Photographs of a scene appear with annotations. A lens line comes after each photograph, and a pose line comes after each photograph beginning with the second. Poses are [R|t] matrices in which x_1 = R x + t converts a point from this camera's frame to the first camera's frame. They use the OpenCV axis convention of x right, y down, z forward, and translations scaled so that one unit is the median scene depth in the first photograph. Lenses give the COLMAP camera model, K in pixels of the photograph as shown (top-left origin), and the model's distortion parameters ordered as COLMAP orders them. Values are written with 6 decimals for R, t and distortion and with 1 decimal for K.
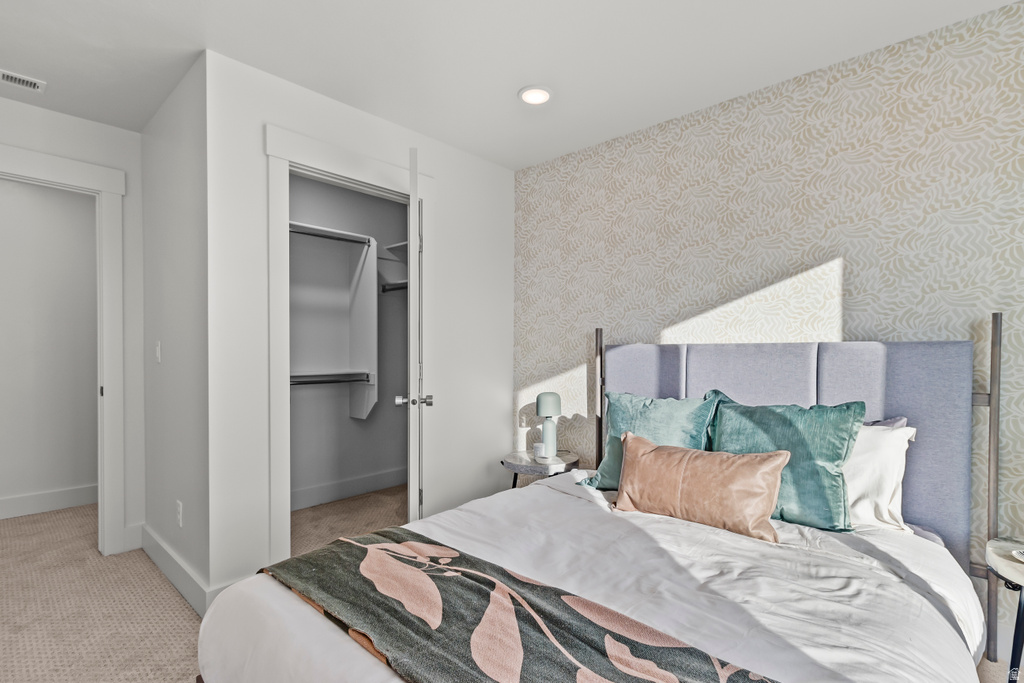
lens RADIAL K [[488.7, 0, 512.8], [0, 488.7, 347.2], [0, 0, 1]] dist [0.021118, 0.000082]
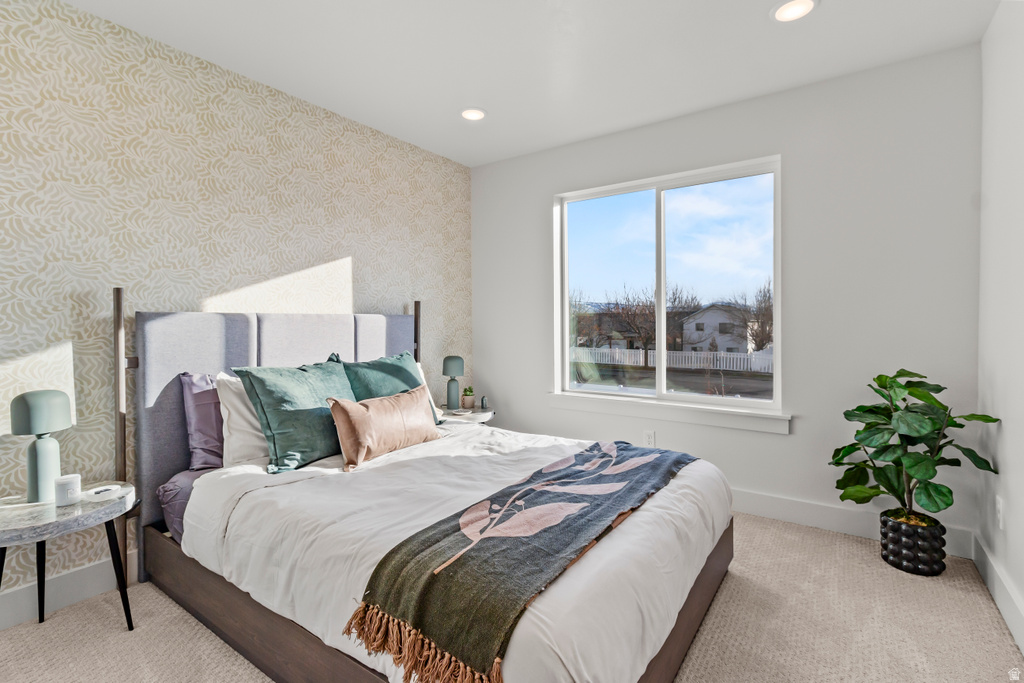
lens RADIAL K [[476.6, 0, 513.4], [0, 476.6, 324.8], [0, 0, 1]] dist [0.010124, -0.000240]
pose [[-0.127472, -0.010241, 0.991789, -0.547189], [-0.007796, 0.999926, 0.009323, 0.003164], [-0.991811, -0.006544, -0.127543, 0.493669]]
